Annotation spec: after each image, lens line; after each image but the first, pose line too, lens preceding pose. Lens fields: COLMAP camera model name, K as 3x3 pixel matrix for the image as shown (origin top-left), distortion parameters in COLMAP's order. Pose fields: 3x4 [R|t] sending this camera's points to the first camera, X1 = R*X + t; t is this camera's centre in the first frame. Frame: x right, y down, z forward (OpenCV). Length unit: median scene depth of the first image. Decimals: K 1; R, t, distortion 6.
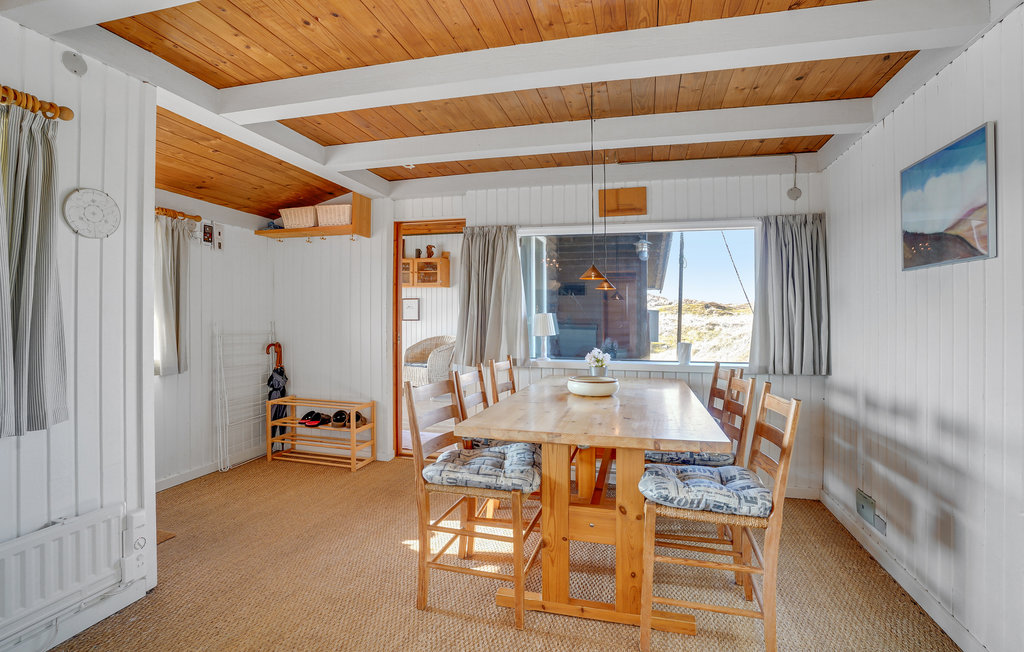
lens RADIAL K [[484.3, 0, 526.0], [0, 484.3, 311.1], [0, 0, 1]] dist [-0.013299, 0.002329]
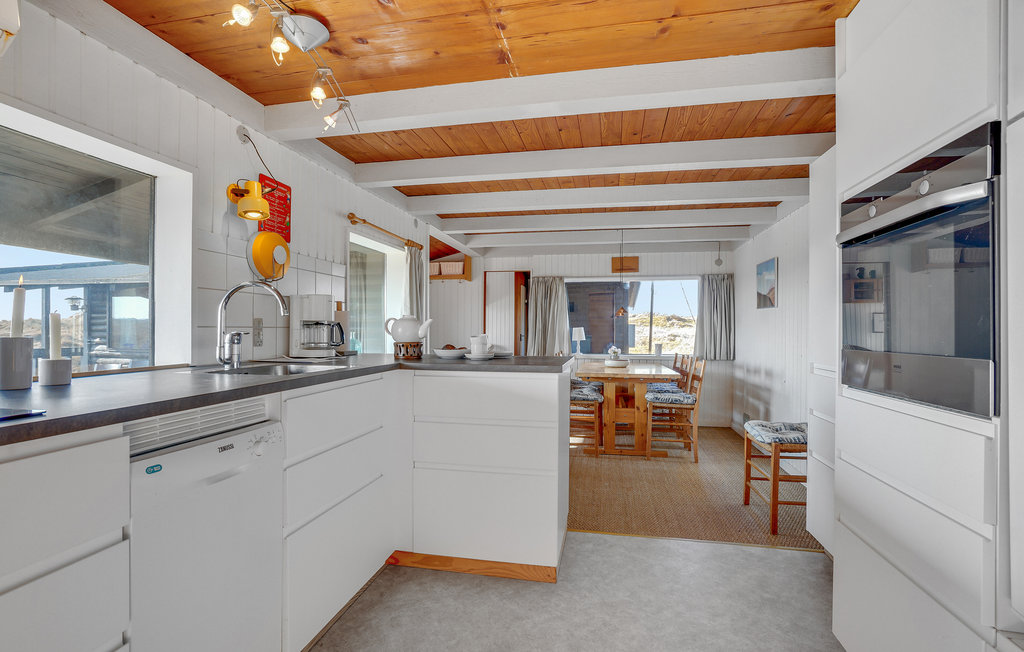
lens RADIAL K [[484.3, 0, 509.4], [0, 484.3, 329.3], [0, 0, 1]] dist [-0.013299, 0.002329]
pose [[0.999181, 0.000974, 0.040453, -0.323840], [-0.001550, 0.999898, 0.014212, -0.012729], [-0.040435, -0.014263, 0.999080, -0.835577]]
